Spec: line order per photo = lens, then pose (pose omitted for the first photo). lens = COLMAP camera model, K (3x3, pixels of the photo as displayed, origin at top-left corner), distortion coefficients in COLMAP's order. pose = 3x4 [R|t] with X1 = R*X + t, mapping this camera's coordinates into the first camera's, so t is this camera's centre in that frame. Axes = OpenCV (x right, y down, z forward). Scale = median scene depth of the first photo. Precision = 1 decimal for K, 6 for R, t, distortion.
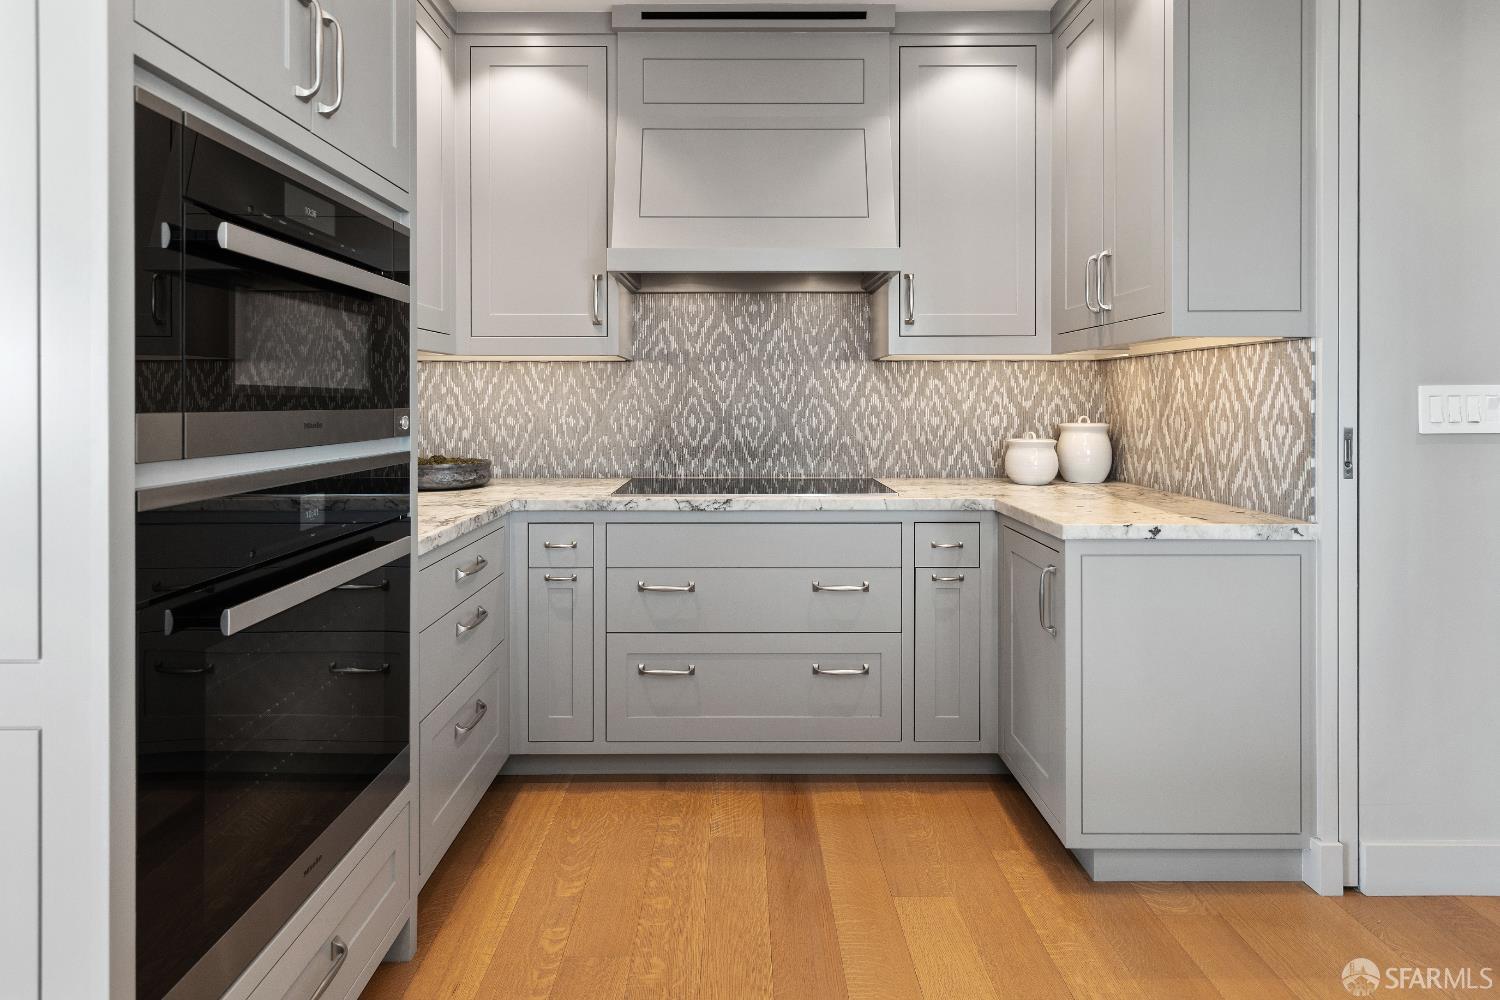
lens RADIAL K [[778.4, 0, 747.1], [0, 778.4, 406.1], [0, 0, 1]] dist [-0.000013, -0.000013]
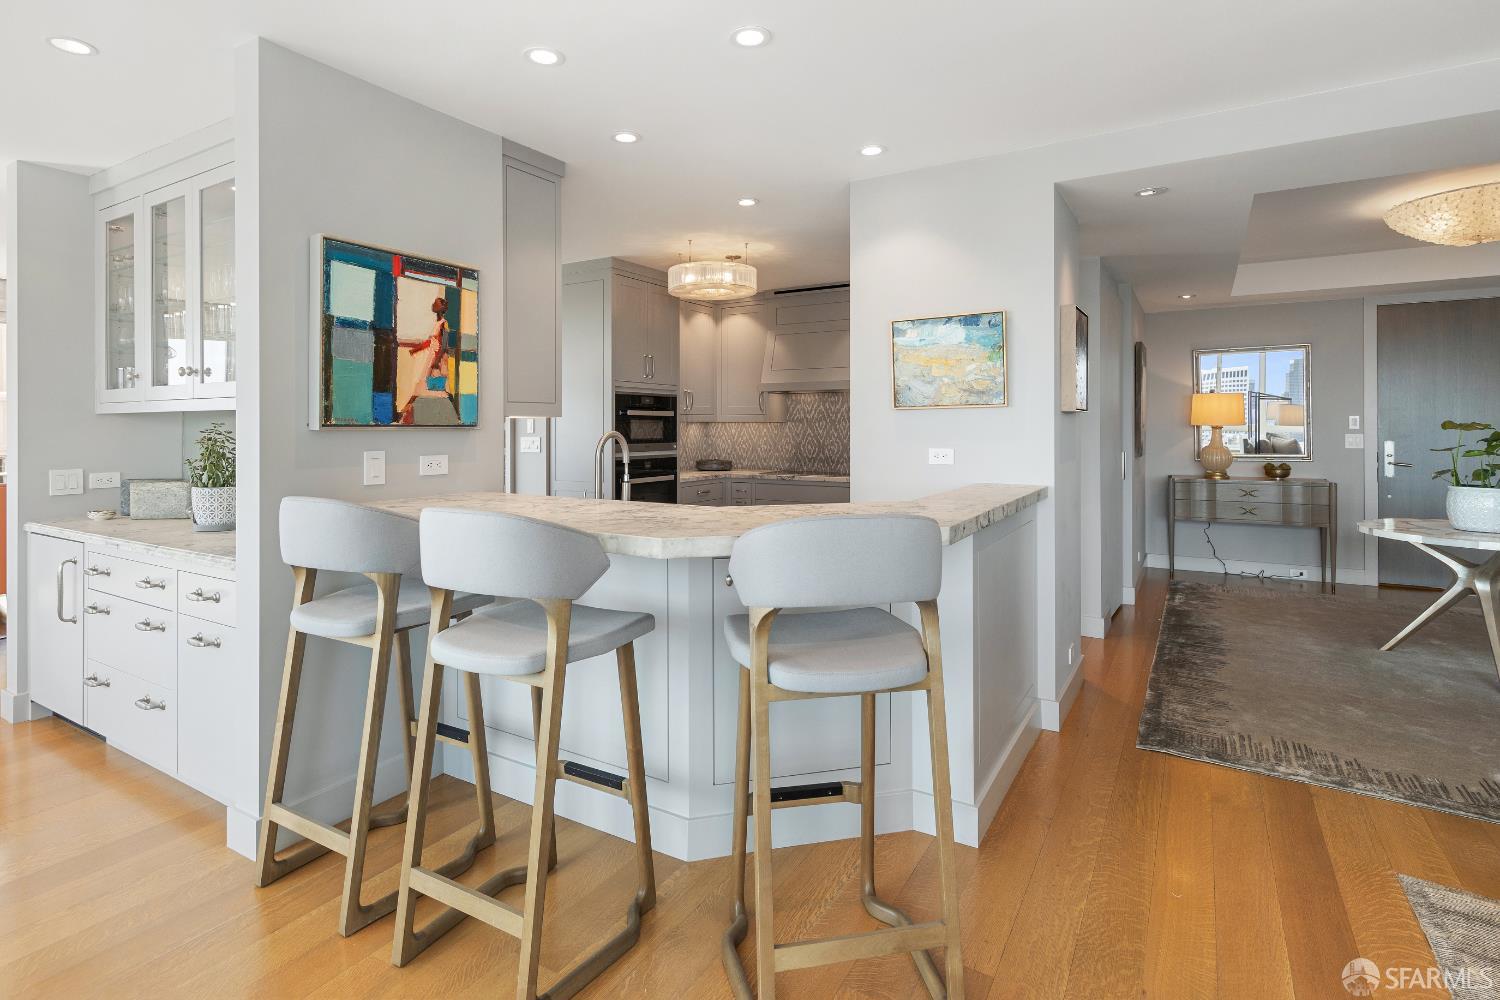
lens RADIAL K [[757.8, 0, 744.2], [0, 757.8, 411.9], [0, 0, 1]] dist [-0.001289, -0.000552]
pose [[0.853026, -0.011115, -0.521750, 1.106587], [-0.001309, 0.999724, -0.023437, -0.038370], [0.521867, 0.020675, 0.852776, -1.231259]]
